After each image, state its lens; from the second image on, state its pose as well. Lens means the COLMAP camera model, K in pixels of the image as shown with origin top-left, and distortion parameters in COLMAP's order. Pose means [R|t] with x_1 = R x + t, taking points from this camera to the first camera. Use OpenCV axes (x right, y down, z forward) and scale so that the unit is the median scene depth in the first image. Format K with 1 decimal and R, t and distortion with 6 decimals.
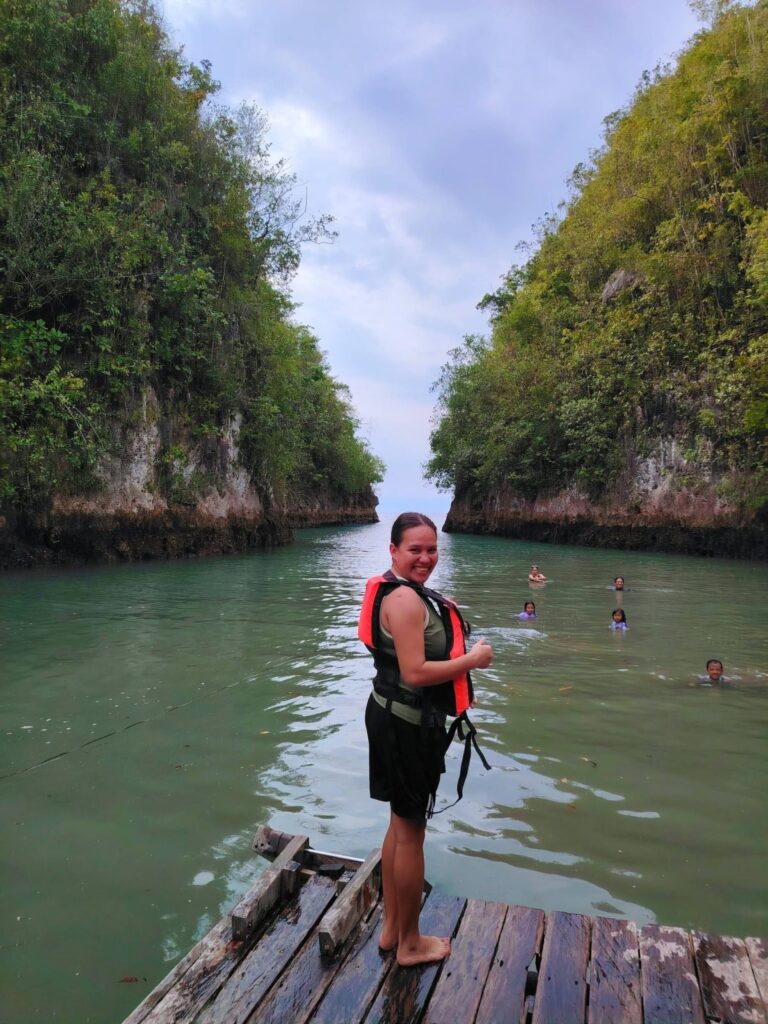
lens RADIAL K [[711.1, 0, 384.0], [0, 711.1, 512.0], [0, 0, 1]] dist [0.086257, -0.000881]
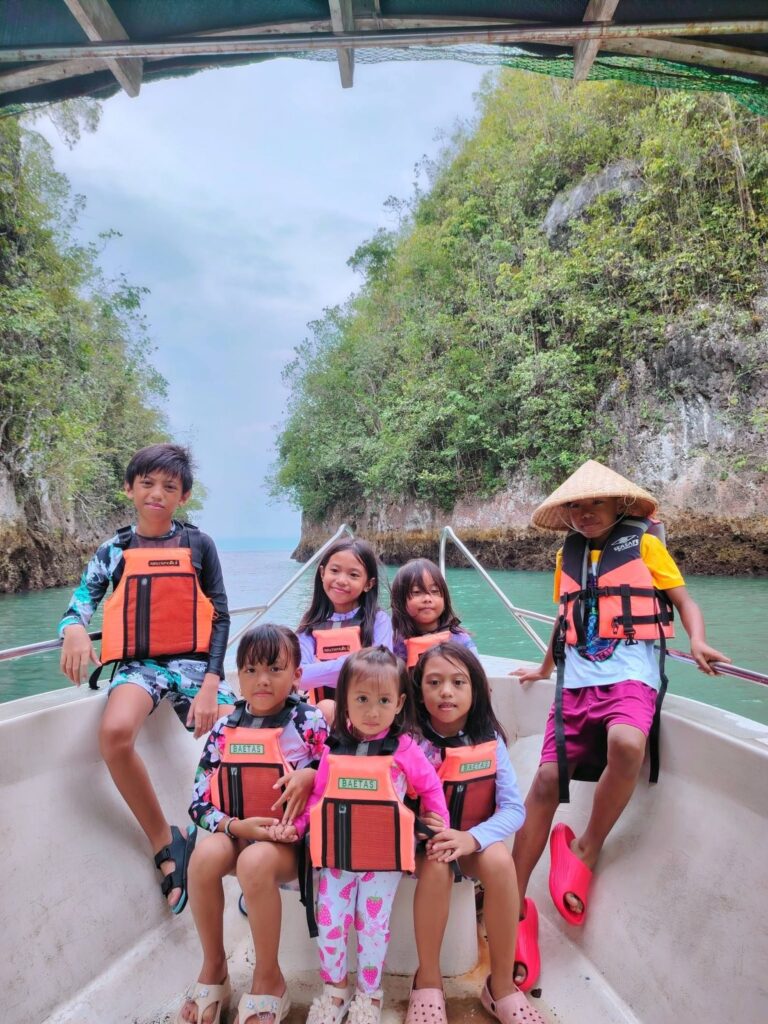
lens RADIAL K [[710.1, 0, 384.0], [0, 710.1, 512.0], [0, 0, 1]] dist [0.118301, -0.255750]
pose [[0.964989, -0.009148, 0.262130, -0.056131], [0.022507, 0.998594, -0.048004, 0.023661], [-0.261322, 0.052223, 0.963838, 0.442260]]
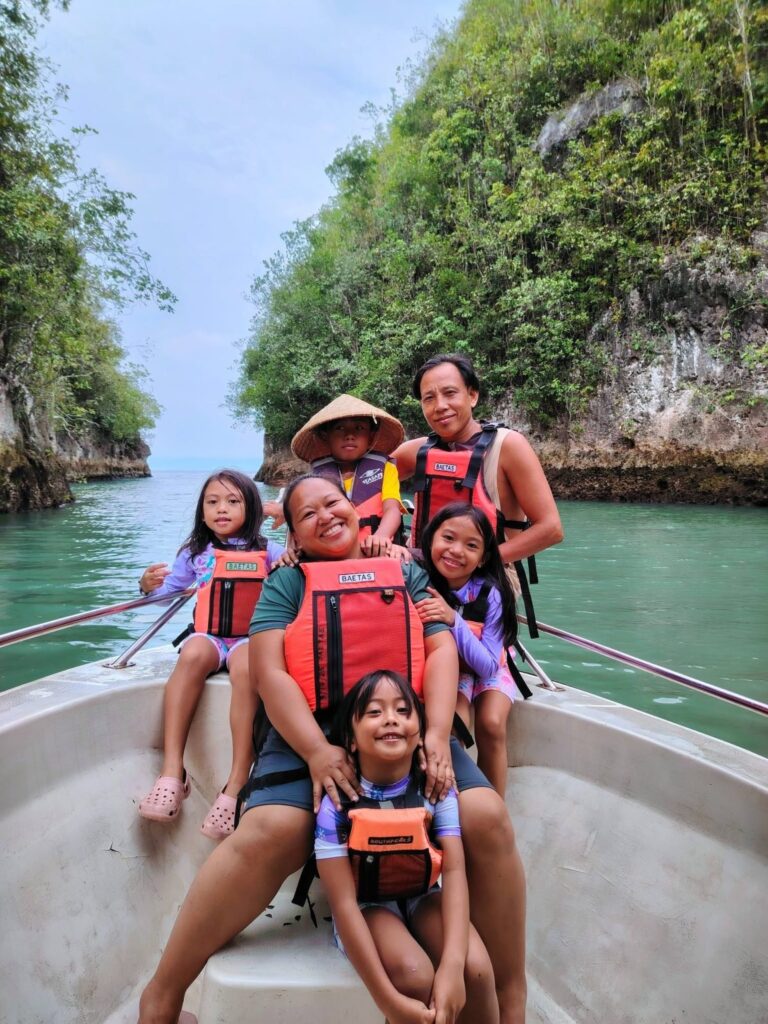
lens RADIAL K [[715.3, 0, 384.0], [0, 715.3, 512.0], [0, 0, 1]] dist [0.066065, -0.119075]
pose [[0.942946, -0.024059, 0.332075, -0.102487], [0.004527, 0.998220, 0.059466, 0.021487], [-0.332914, -0.054570, 0.941377, 0.447851]]
